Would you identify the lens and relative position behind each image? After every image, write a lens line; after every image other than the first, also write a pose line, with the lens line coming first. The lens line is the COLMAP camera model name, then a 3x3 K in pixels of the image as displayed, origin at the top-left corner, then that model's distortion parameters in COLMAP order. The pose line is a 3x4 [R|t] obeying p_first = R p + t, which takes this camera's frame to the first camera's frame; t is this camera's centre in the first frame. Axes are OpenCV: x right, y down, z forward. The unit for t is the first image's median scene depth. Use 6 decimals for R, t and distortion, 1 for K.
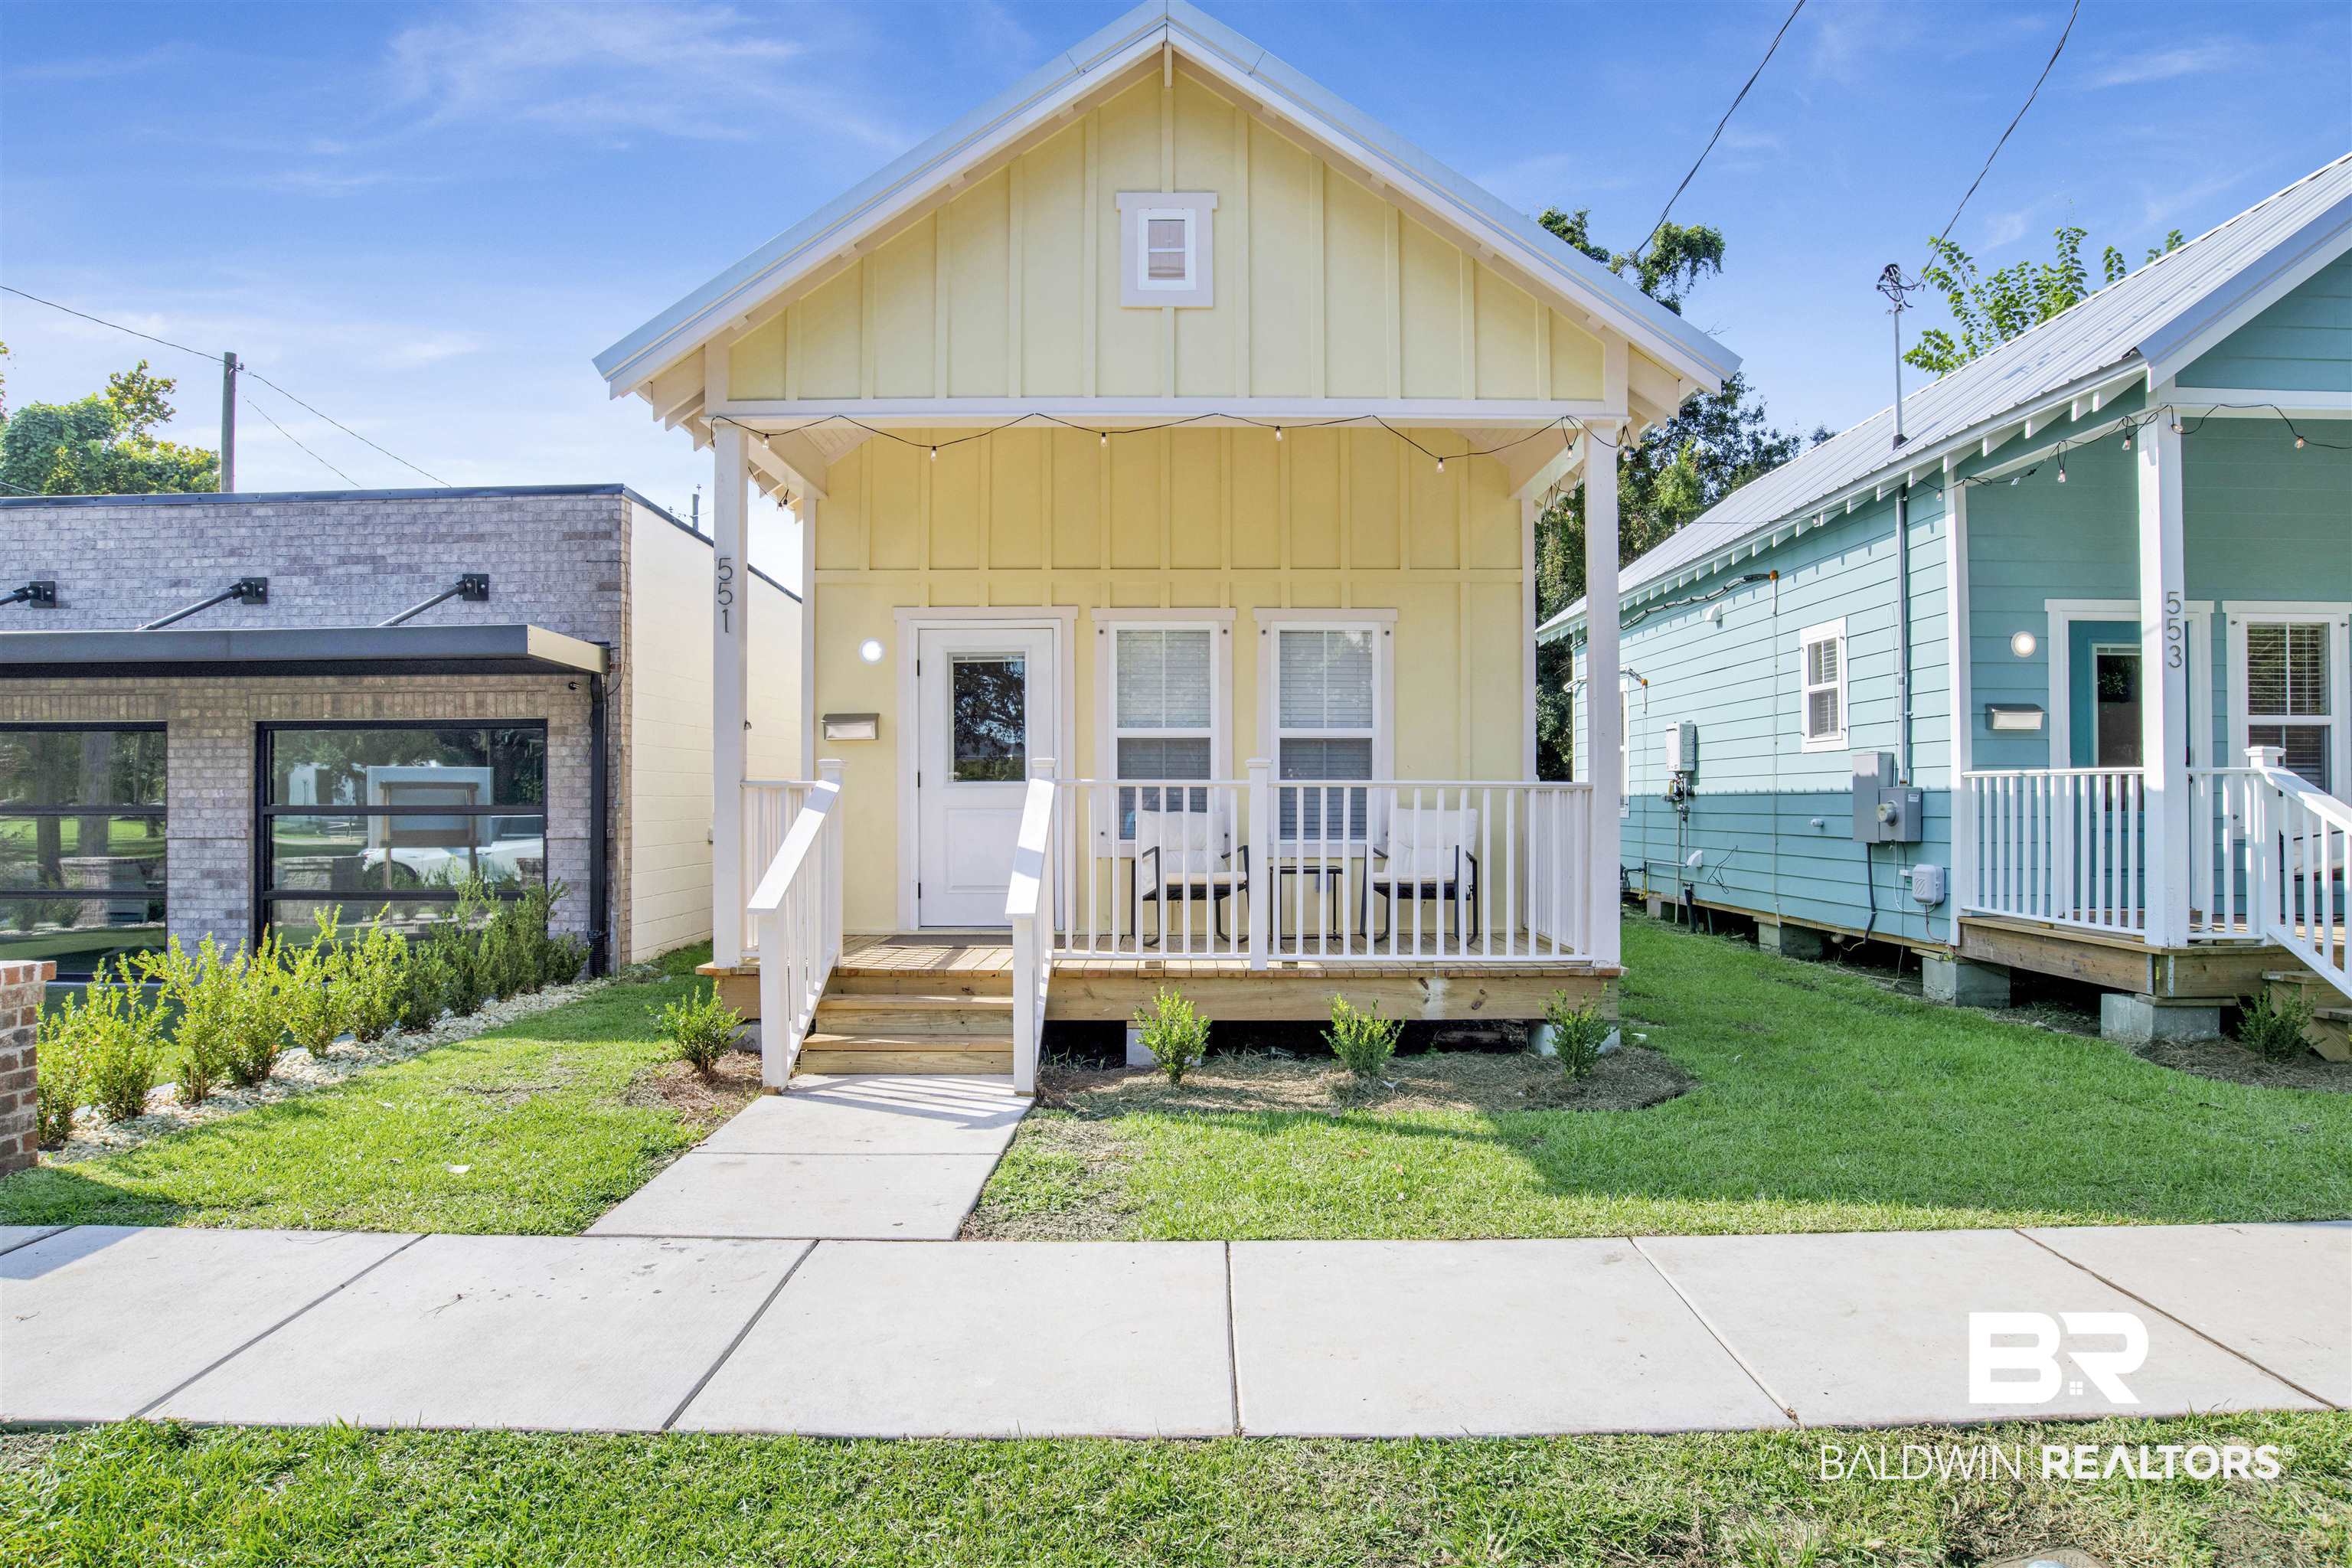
lens RADIAL K [[1267.6, 0, 1191.9], [0, 1267.6, 800.2], [0, 0, 1]] dist [-0.069345, 0.019340]
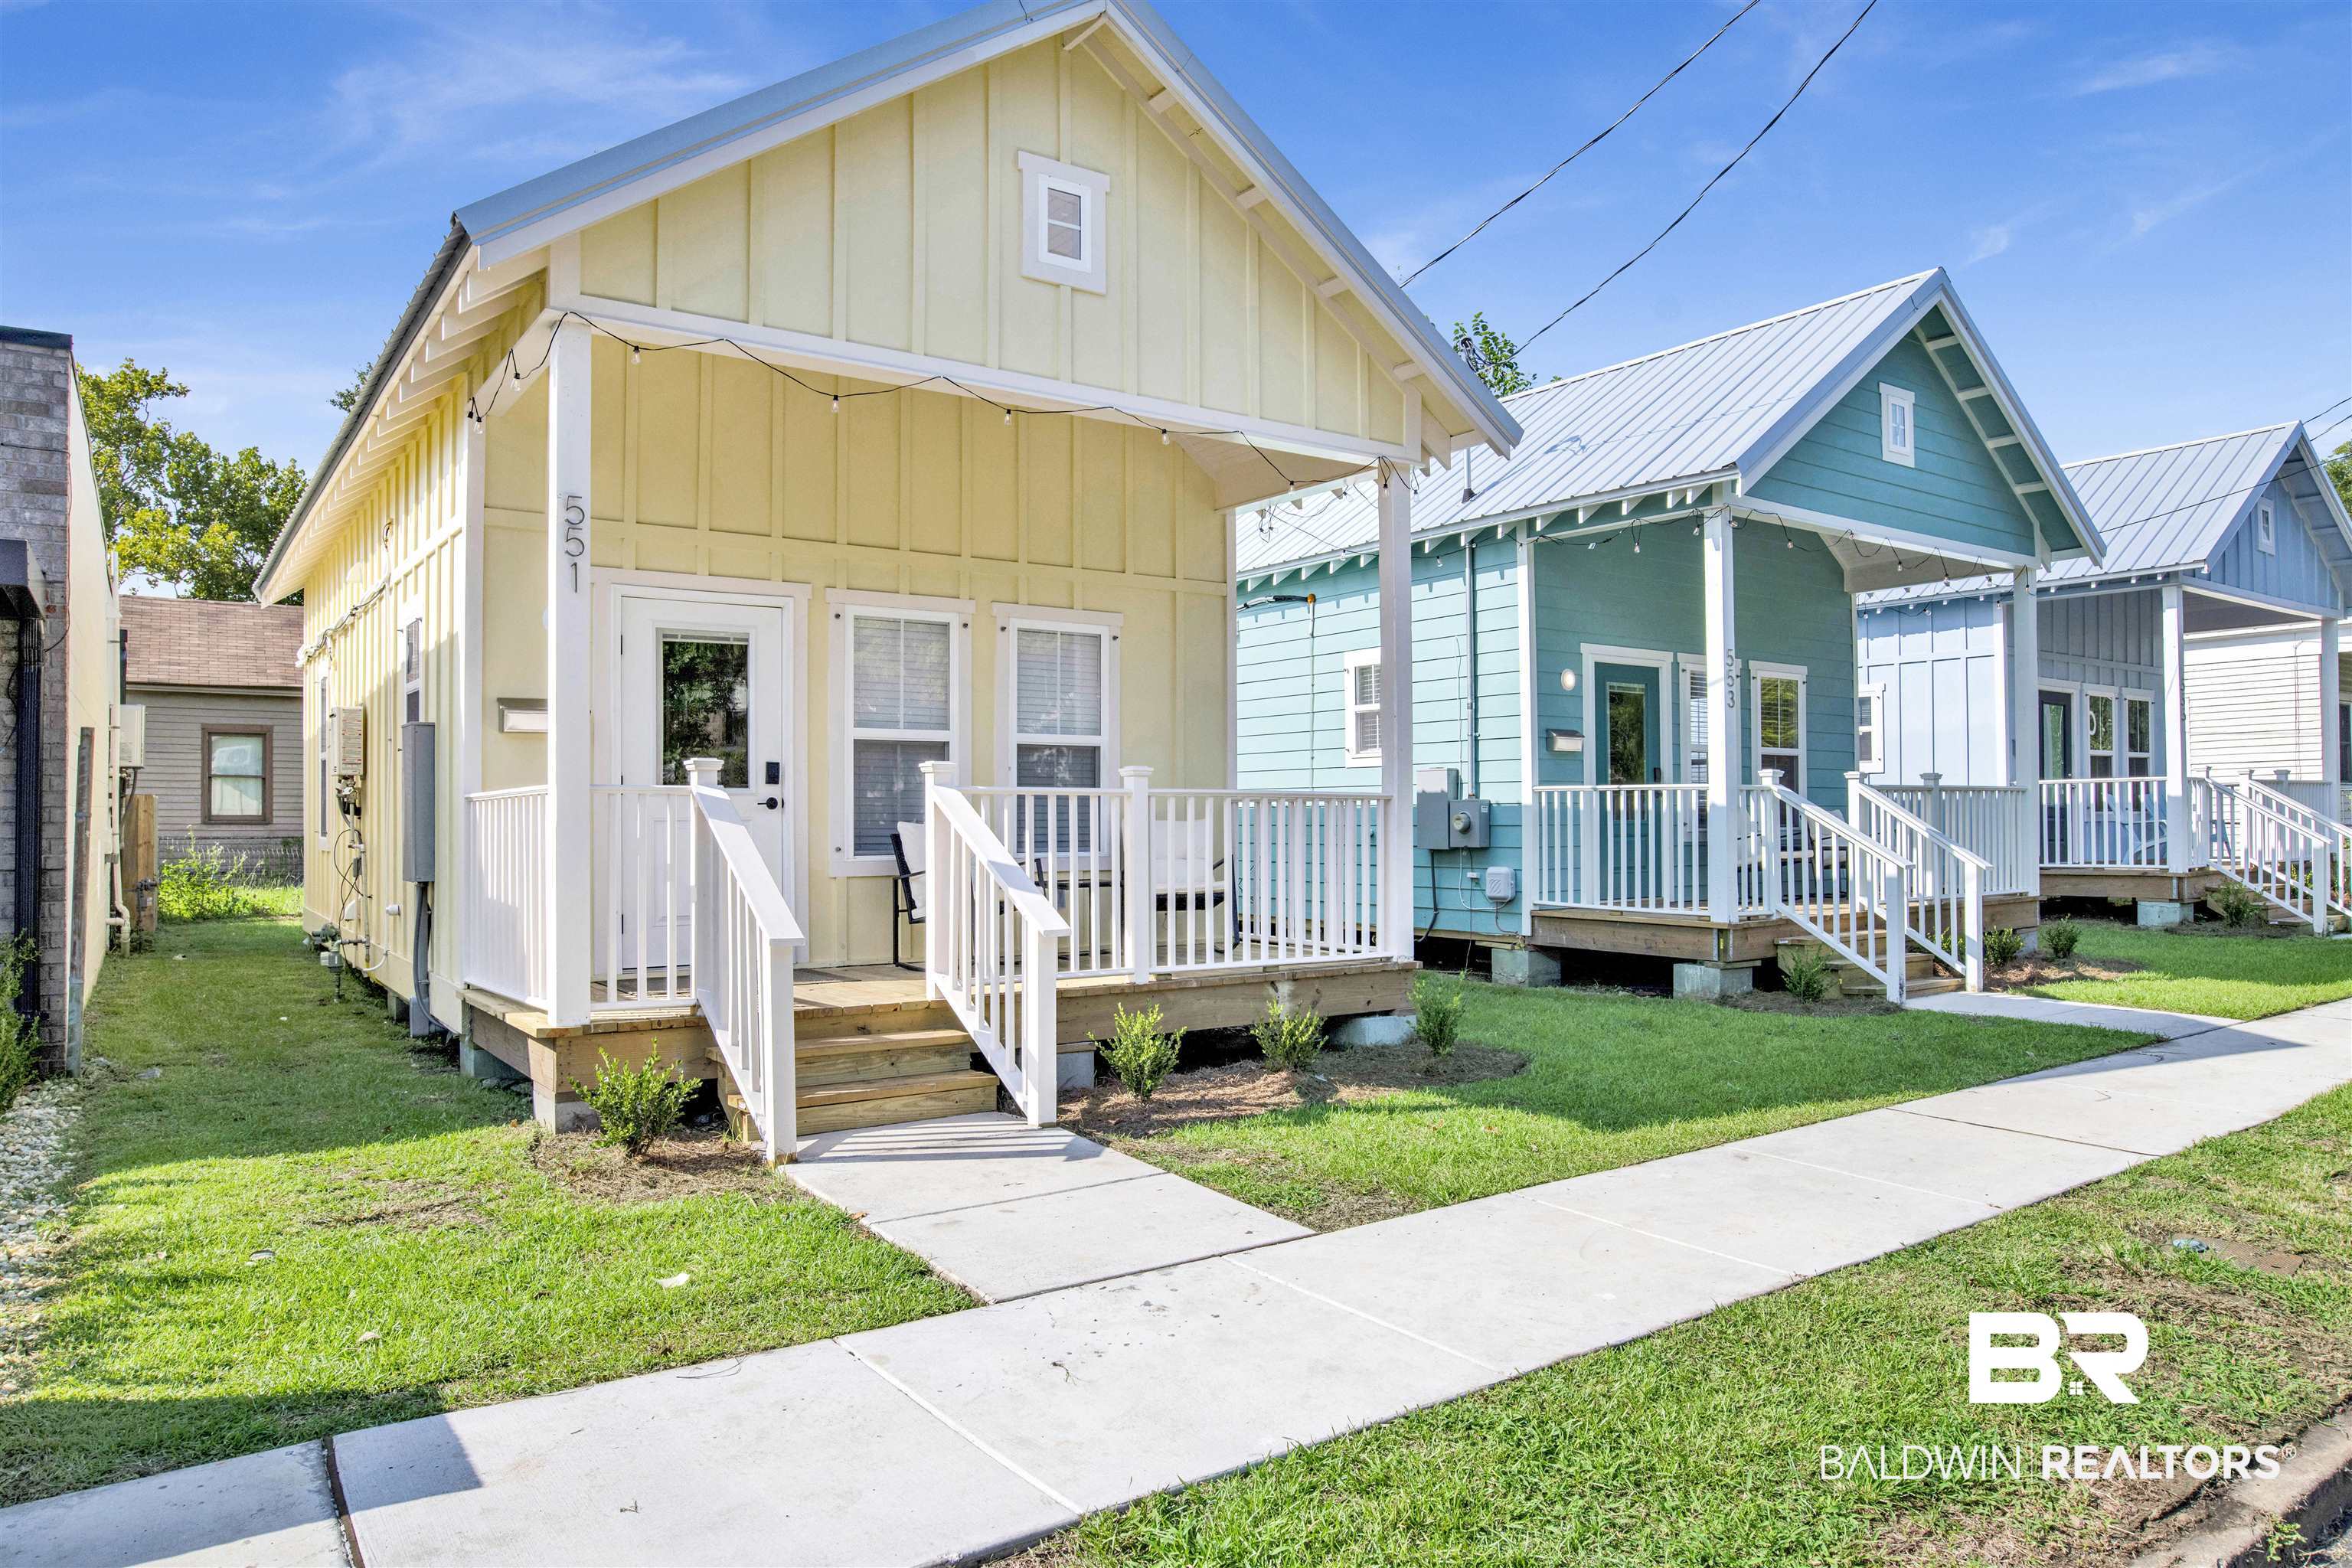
lens RADIAL K [[1513.6, 0, 1182.6], [0, 1513.6, 802.7], [0, 0, 1]] dist [-0.050903, 0.003019]
pose [[0.817689, 0.003105, 0.575652, -0.470676], [0.002038, 0.999964, -0.008288, 0.003458], [-0.575656, 0.007950, 0.817653, 0.023486]]
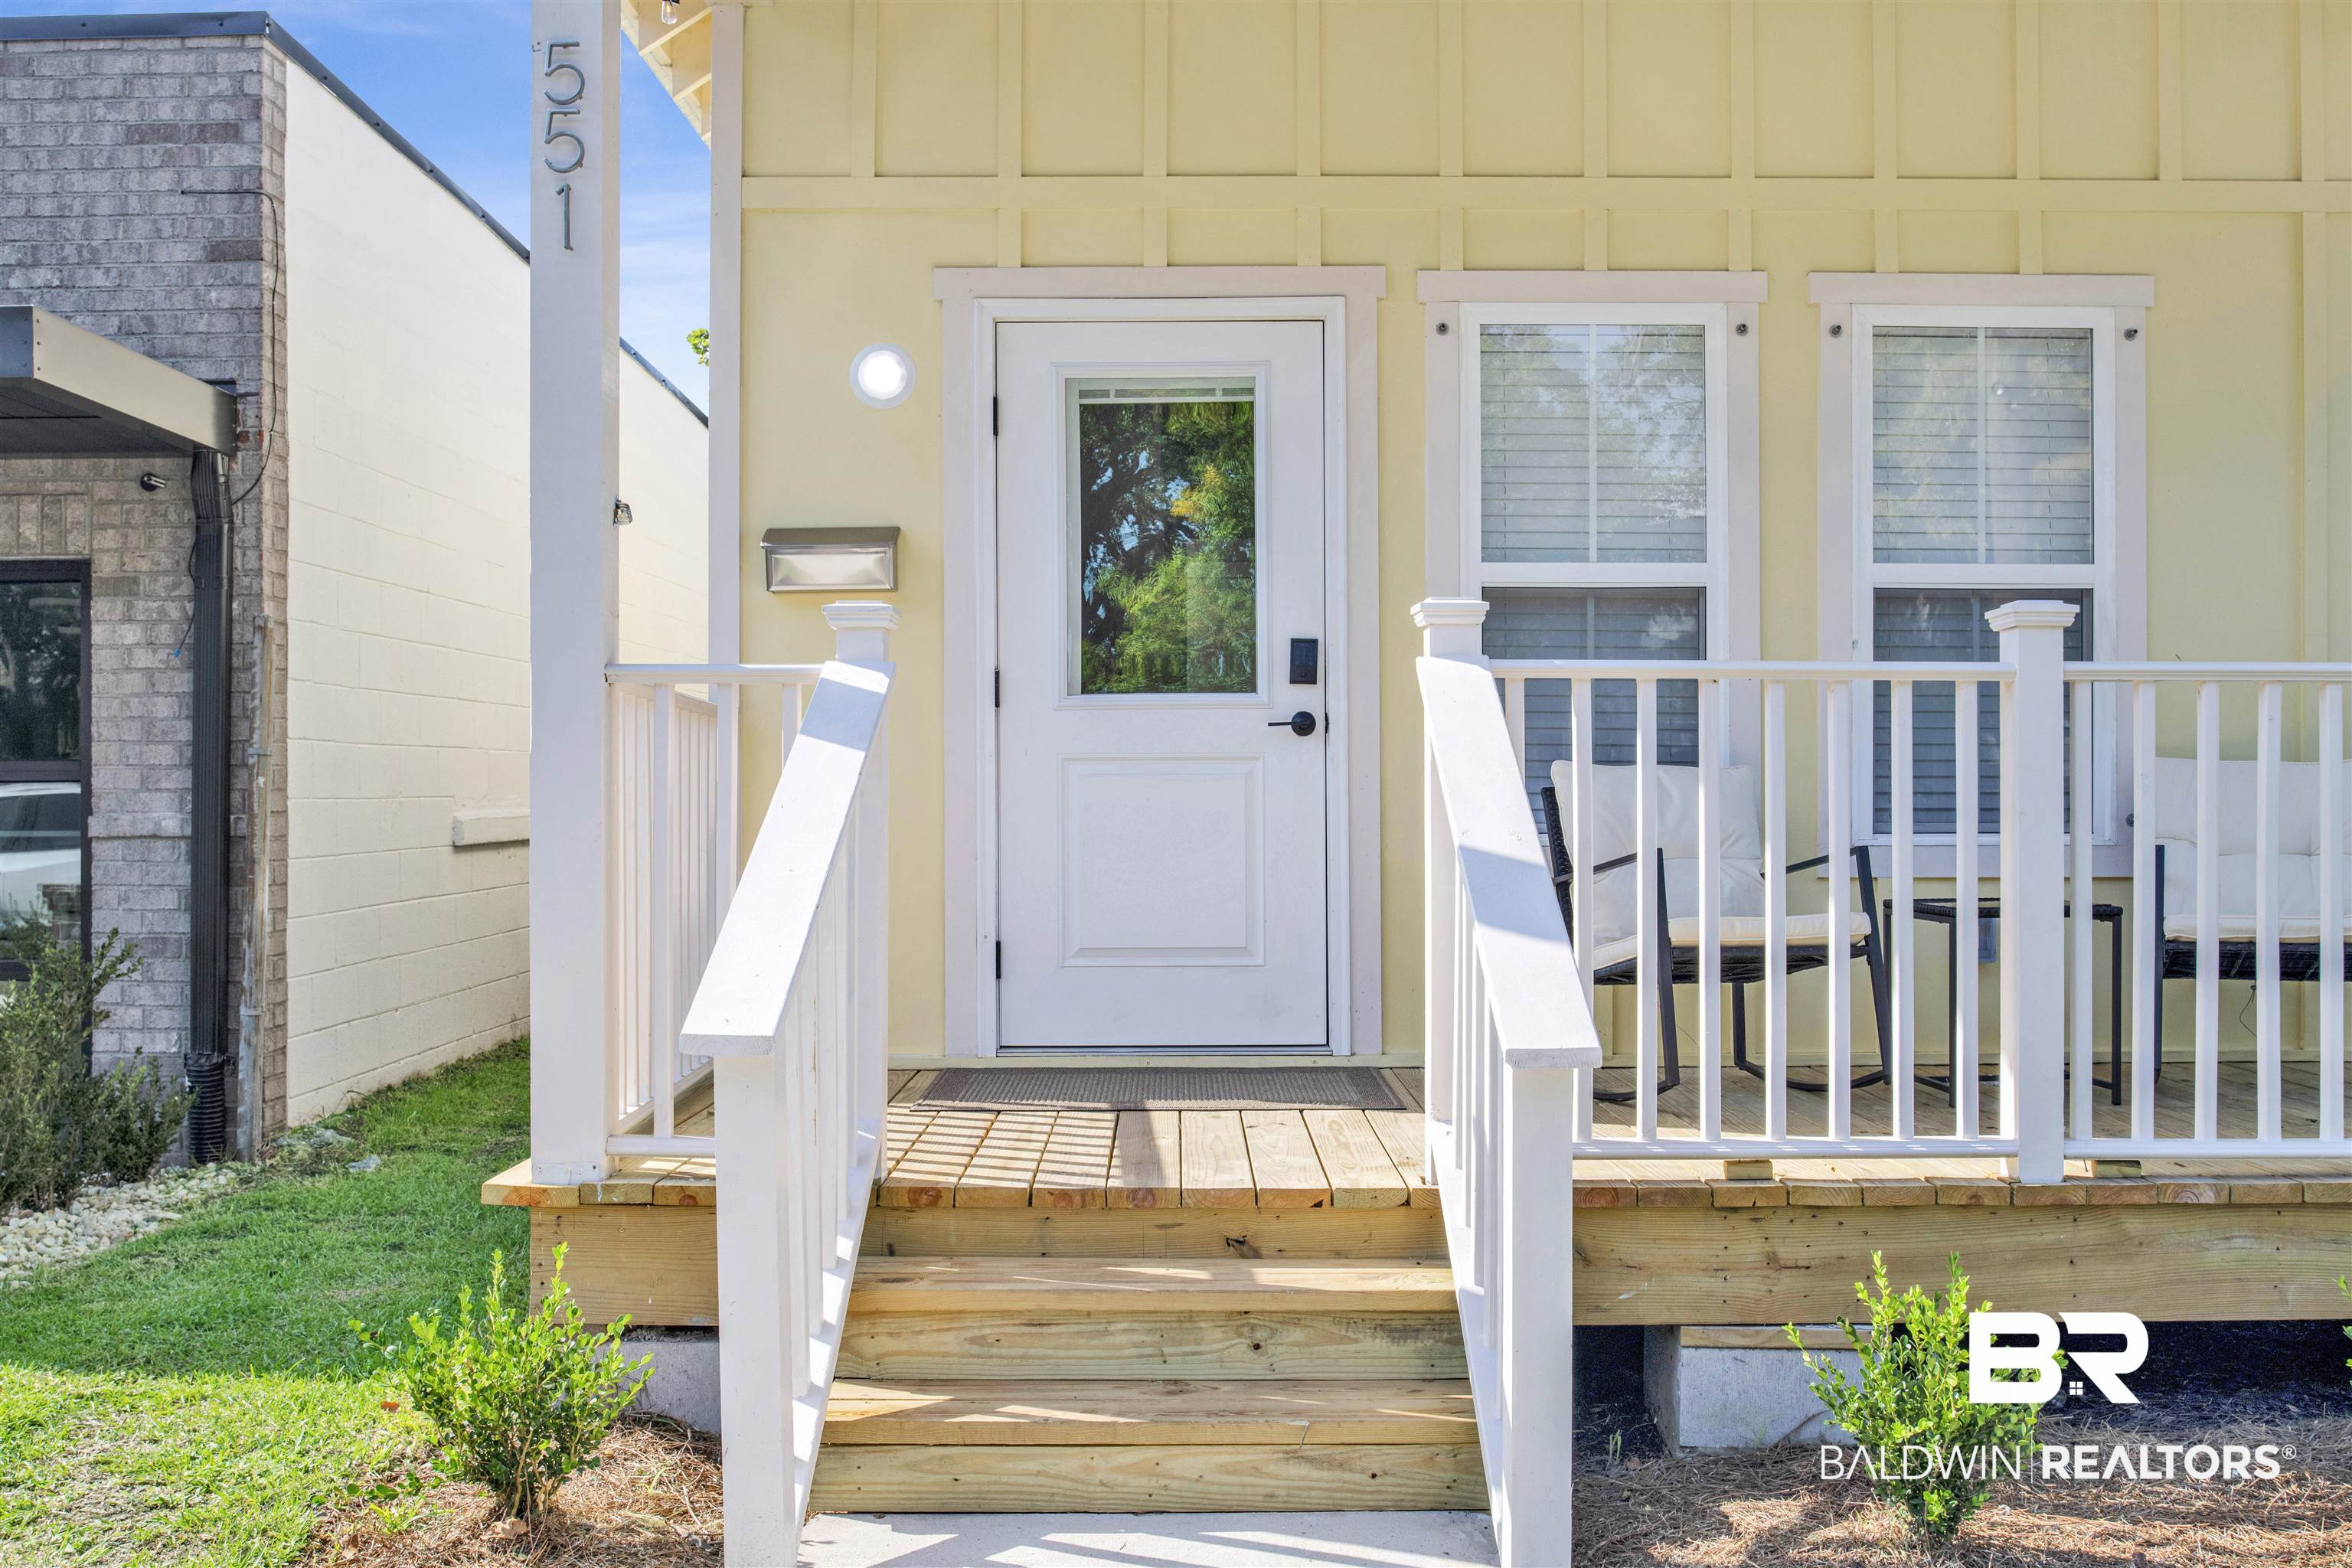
lens RADIAL K [[2102.2, 0, 1192.5], [0, 2102.2, 793.3], [0, 0, 1]] dist [-0.048644, 0.017189]
pose [[0.999992, -0.000907, -0.003946, -0.150010], [0.000917, 0.999997, 0.002373, 0.016053], [0.003944, -0.002377, 0.999989, 0.318590]]
